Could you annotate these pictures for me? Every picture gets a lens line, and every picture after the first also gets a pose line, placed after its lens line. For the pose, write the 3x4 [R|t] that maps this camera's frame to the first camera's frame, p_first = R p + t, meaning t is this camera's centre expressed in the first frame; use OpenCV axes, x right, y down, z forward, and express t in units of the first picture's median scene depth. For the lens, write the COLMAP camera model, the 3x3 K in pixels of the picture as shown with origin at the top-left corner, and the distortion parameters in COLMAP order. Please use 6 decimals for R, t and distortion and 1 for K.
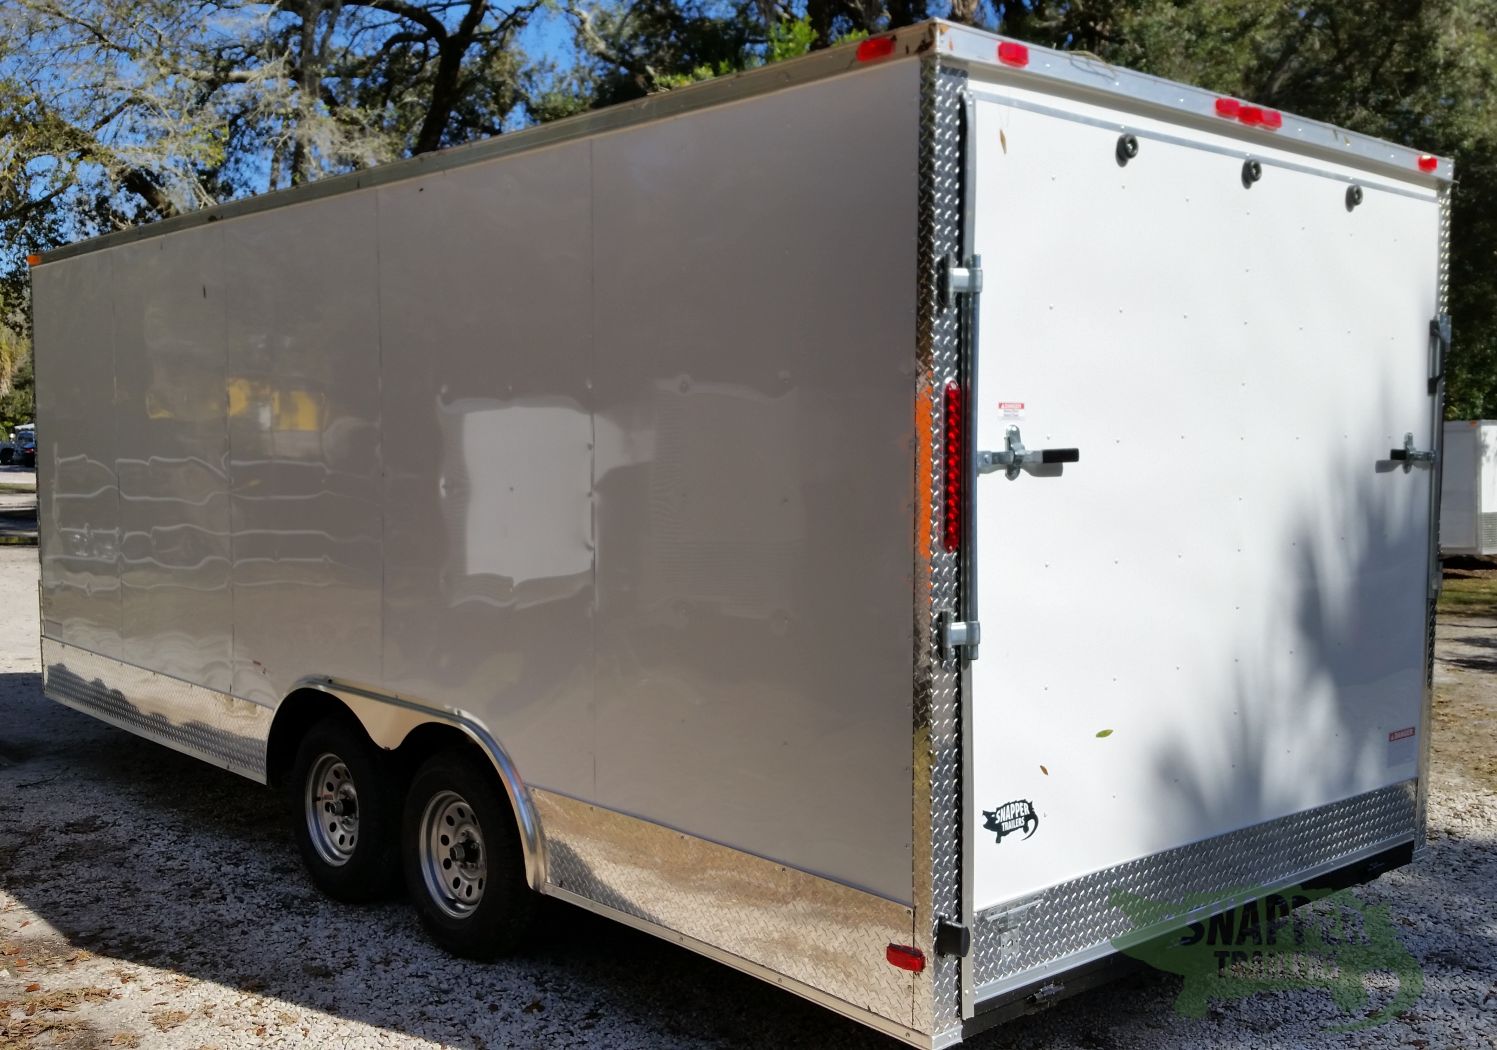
lens RADIAL K [[1542.9, 0, 668.4], [0, 1542.9, 516.0], [0, 0, 1]] dist [0.040117, 0.000000]
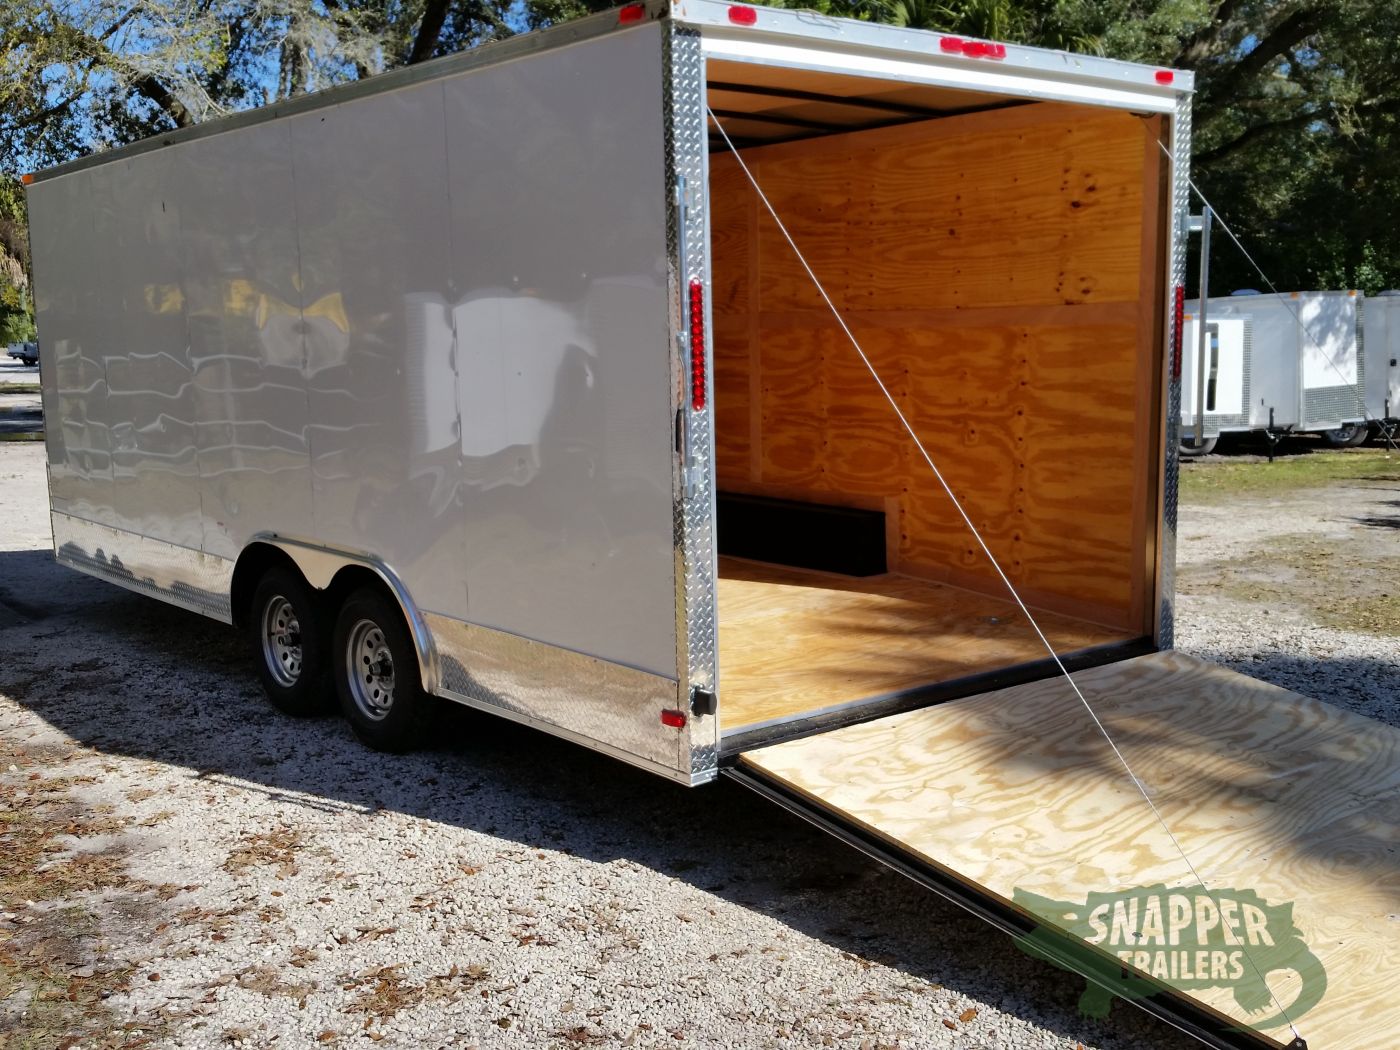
lens RADIAL K [[1529.6, 0, 689.7], [0, 1529.6, 533.7], [0, 0, 1]] dist [0.060447, 0.000000]
pose [[0.999614, -0.021334, -0.017810, 0.139210], [0.022757, 0.996209, 0.083965, 0.012896], [0.015951, -0.084338, 0.996310, -0.209171]]
